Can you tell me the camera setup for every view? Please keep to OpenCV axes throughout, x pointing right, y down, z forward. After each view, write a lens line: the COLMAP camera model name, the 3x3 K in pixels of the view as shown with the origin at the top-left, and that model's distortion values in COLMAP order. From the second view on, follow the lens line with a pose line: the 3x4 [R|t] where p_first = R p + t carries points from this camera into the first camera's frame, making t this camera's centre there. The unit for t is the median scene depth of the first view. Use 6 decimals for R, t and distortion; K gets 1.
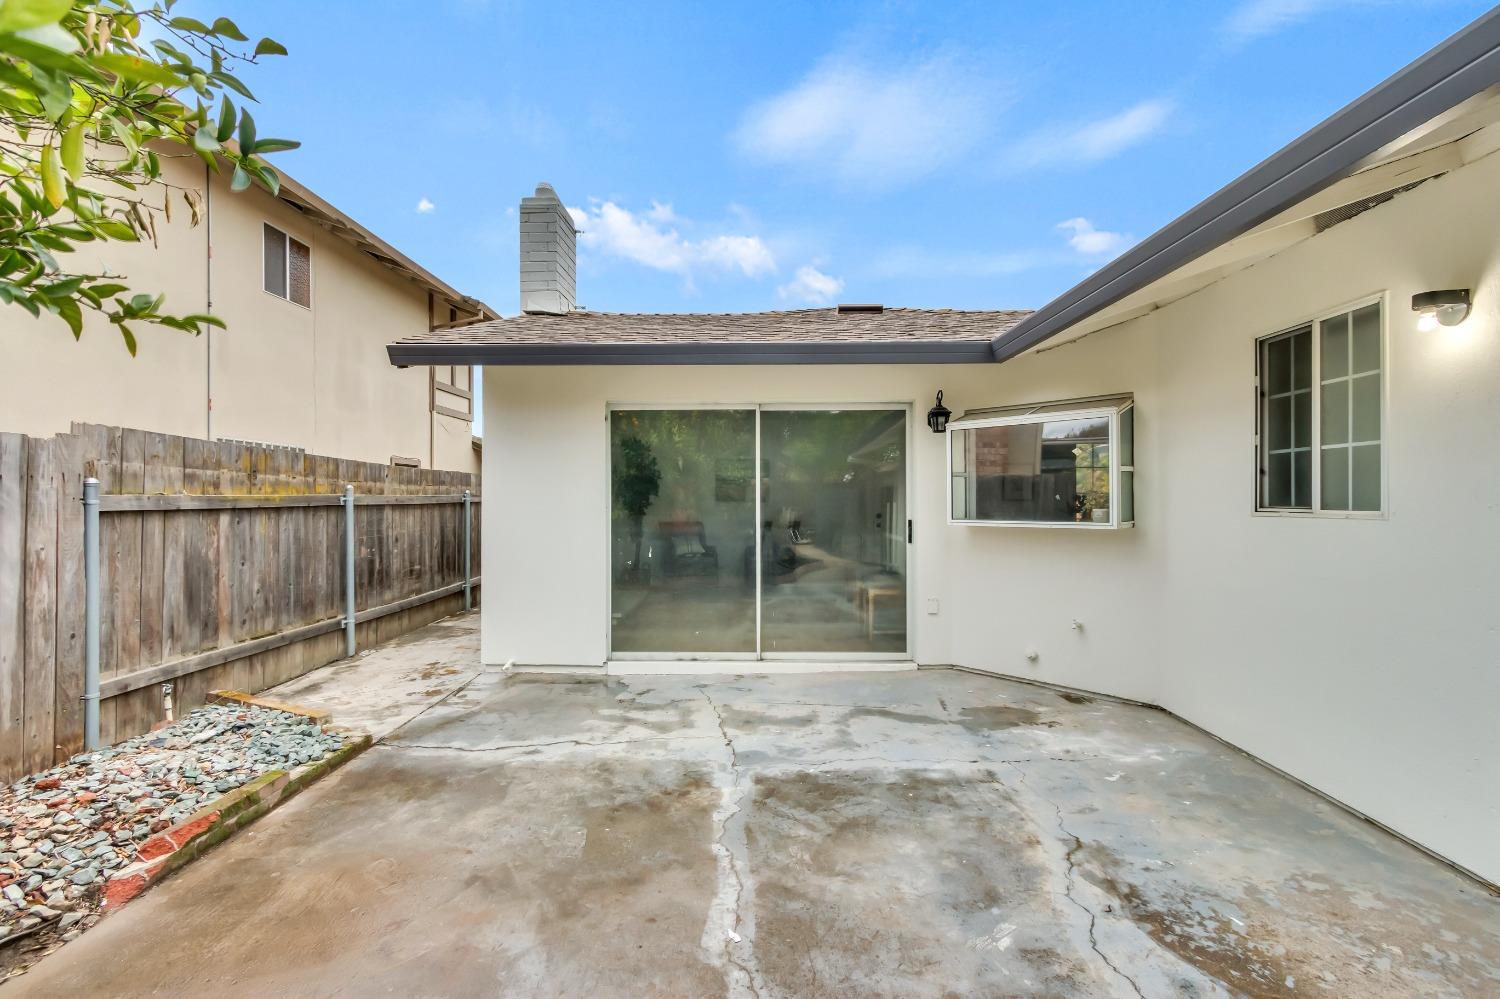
lens RADIAL K [[694.9, 0, 751.8], [0, 694.9, 502.9], [0, 0, 1]] dist [0.003751, 0.000130]
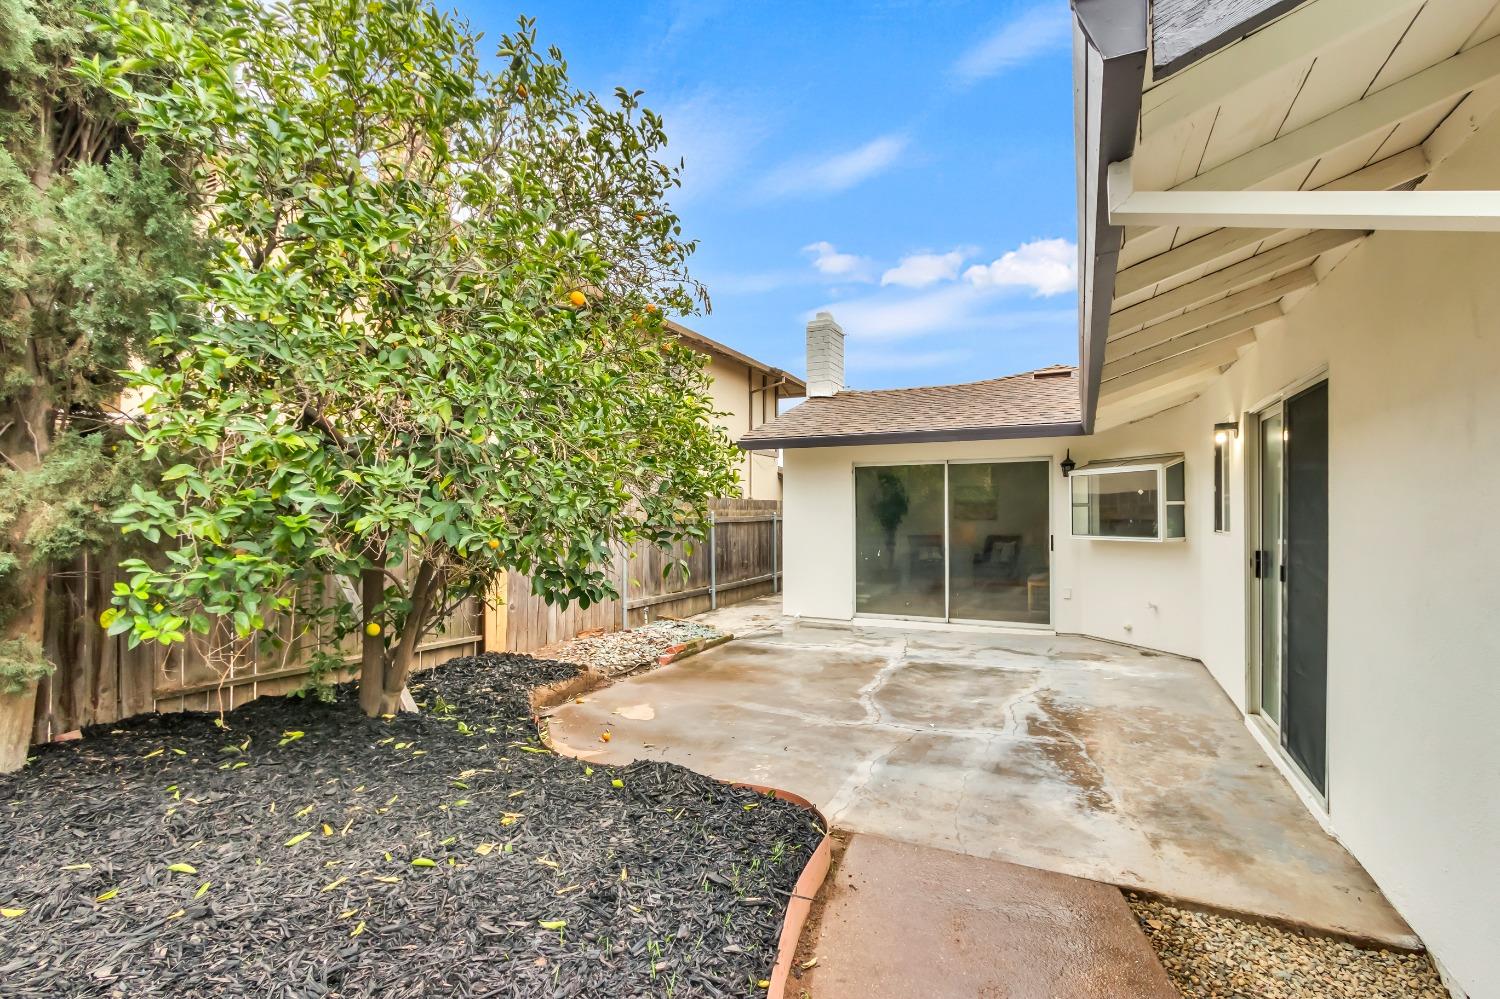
lens RADIAL K [[694.9, 0, 714.2], [0, 694.9, 512.3], [0, 0, 1]] dist [0.003751, 0.000130]
pose [[0.889838, -0.004041, -0.456258, 0.267325], [0.001473, 0.999981, -0.005984, -0.016291], [0.456274, 0.004653, 0.889827, -0.663157]]
